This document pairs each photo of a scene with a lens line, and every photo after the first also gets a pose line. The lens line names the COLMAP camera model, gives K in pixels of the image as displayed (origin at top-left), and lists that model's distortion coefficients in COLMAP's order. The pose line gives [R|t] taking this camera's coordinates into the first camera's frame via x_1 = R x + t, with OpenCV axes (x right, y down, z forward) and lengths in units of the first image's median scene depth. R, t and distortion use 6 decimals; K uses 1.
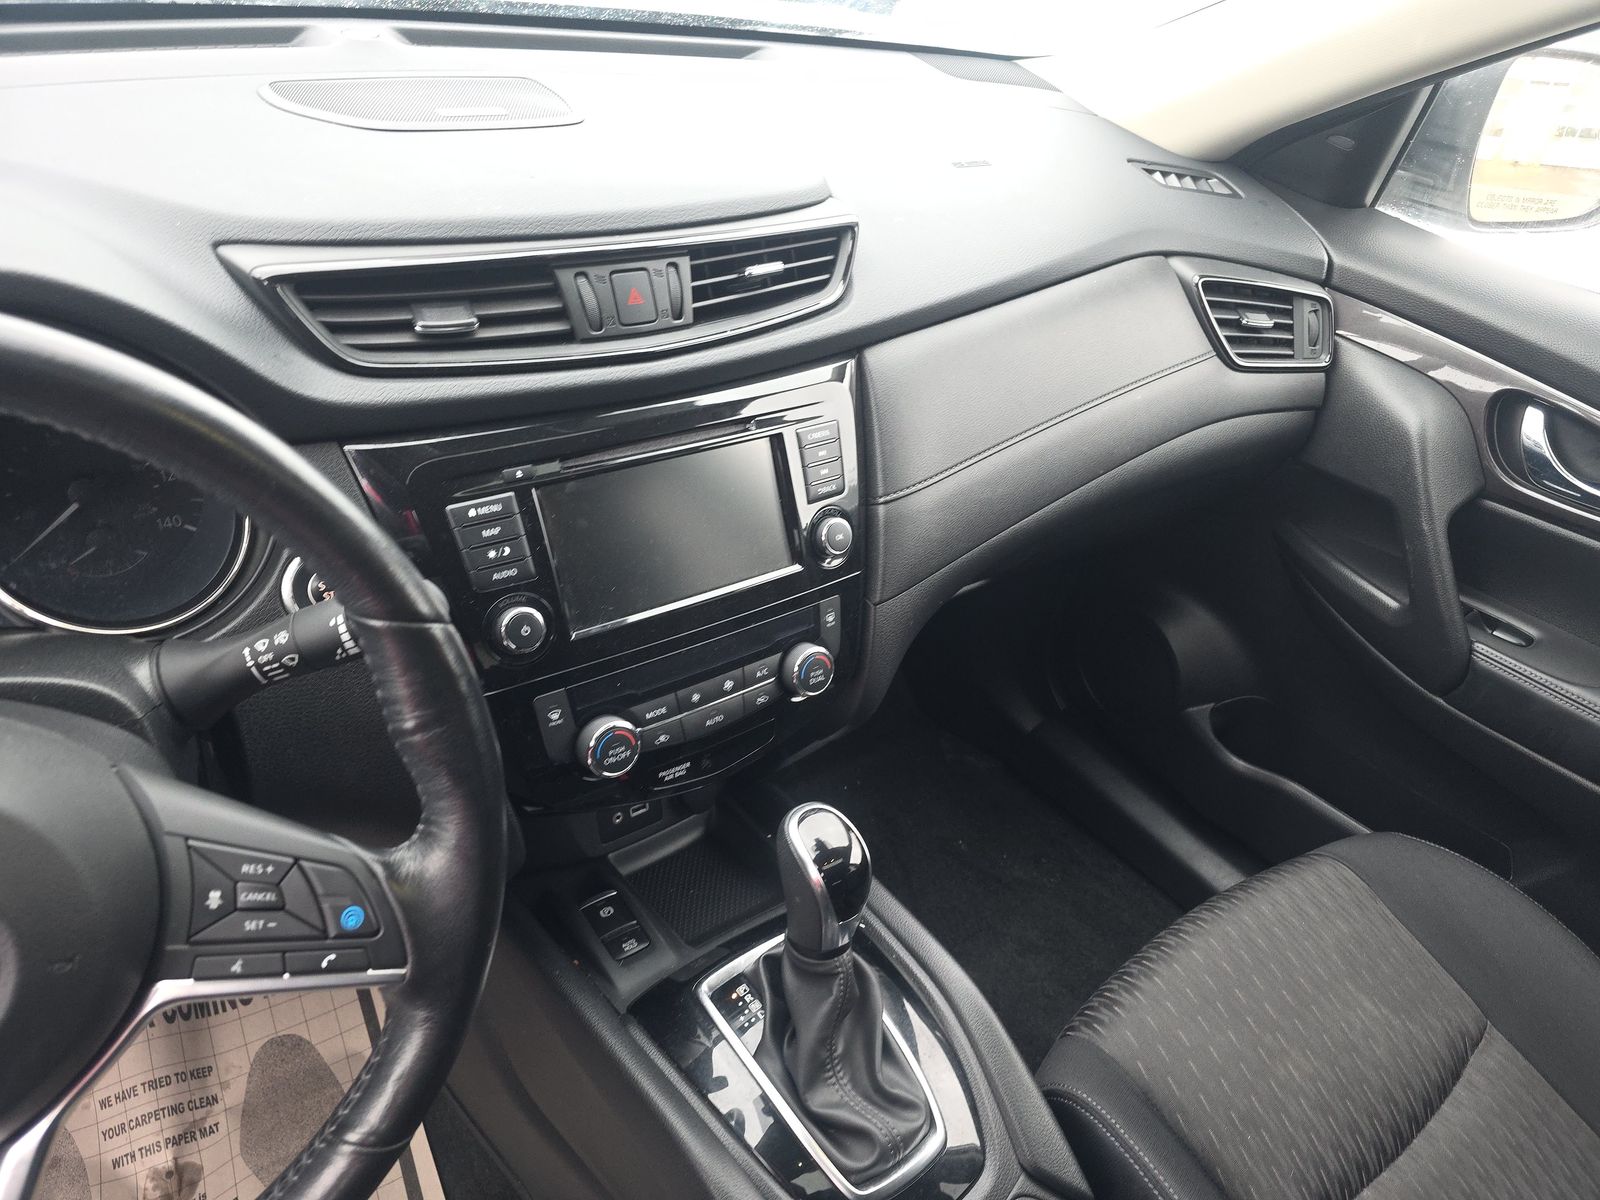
lens RADIAL K [[1085.2, 0, 810.2], [0, 1085.2, 600.2], [0, 0, 1]] dist [0.060536, -0.059183]
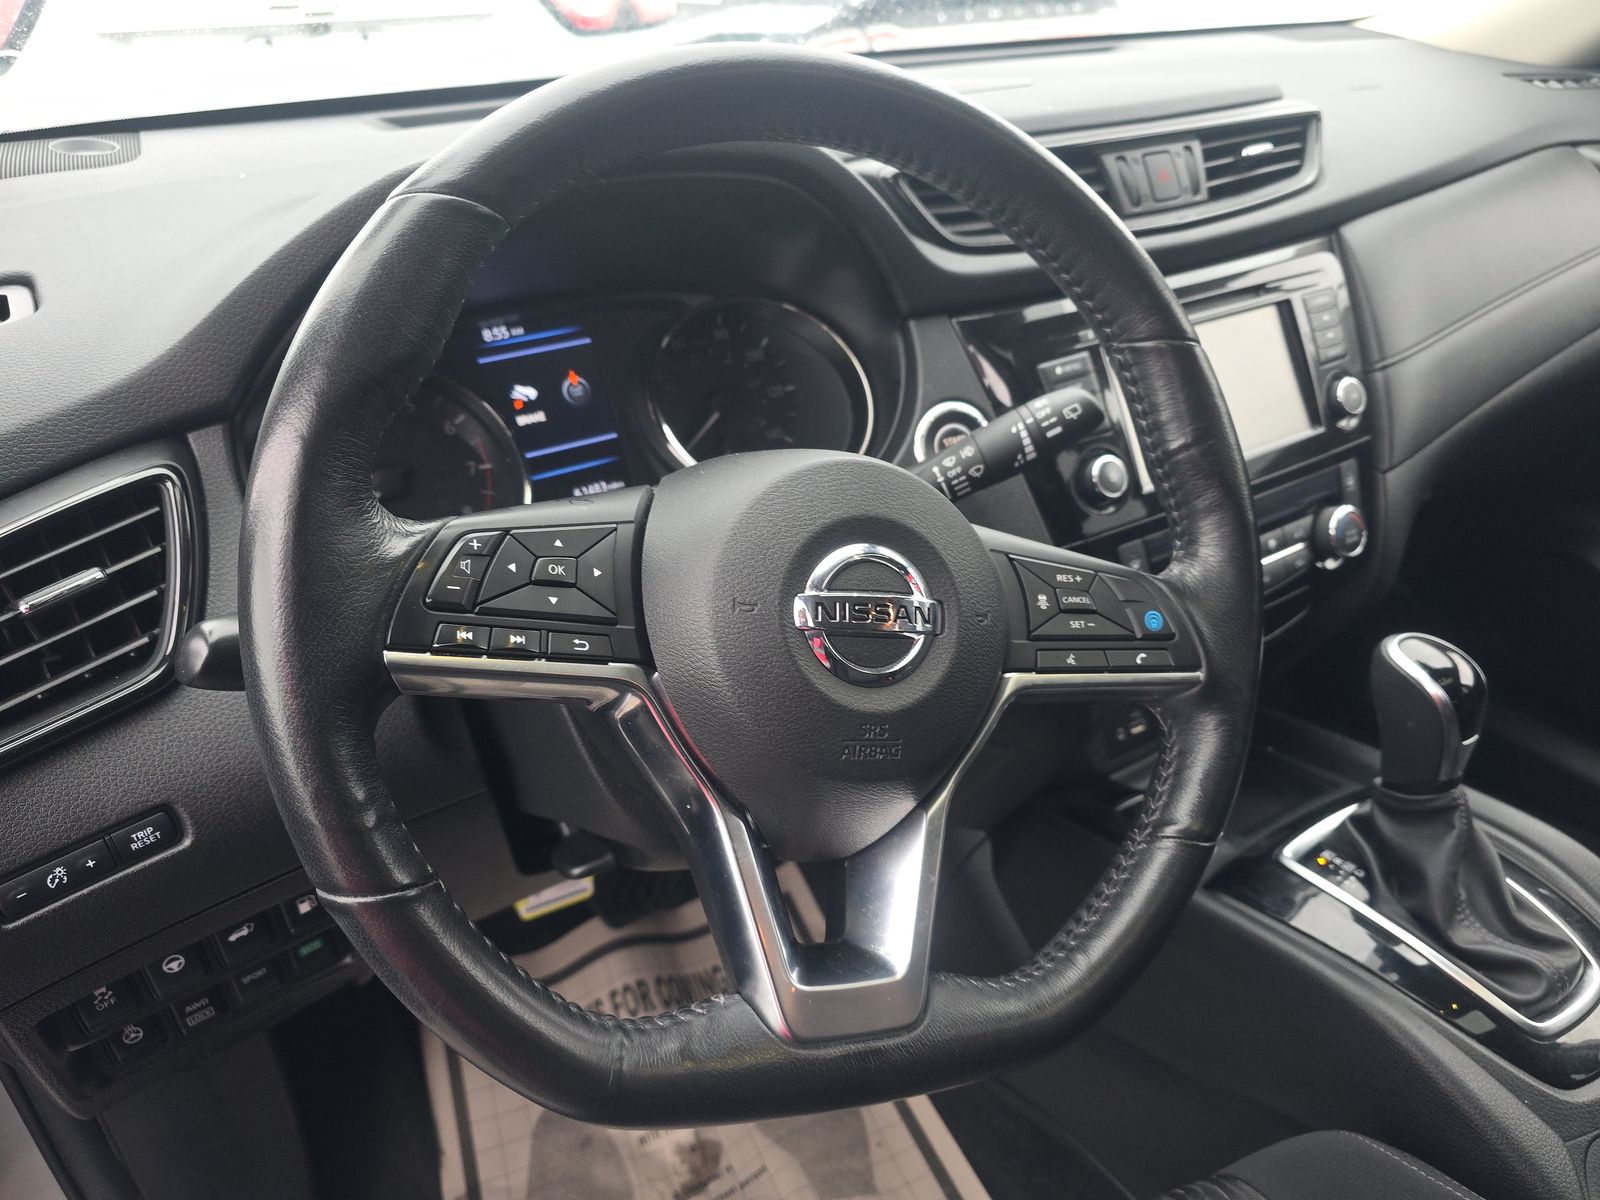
lens RADIAL K [[1085.2, 0, 810.2], [0, 1085.2, 600.2], [0, 0, 1]] dist [0.060536, -0.059183]
pose [[0.980688, -0.118628, -0.155493, -0.373349], [0.096982, 0.985376, -0.140101, 0.249685], [0.169839, 0.122315, 0.977851, -0.074449]]
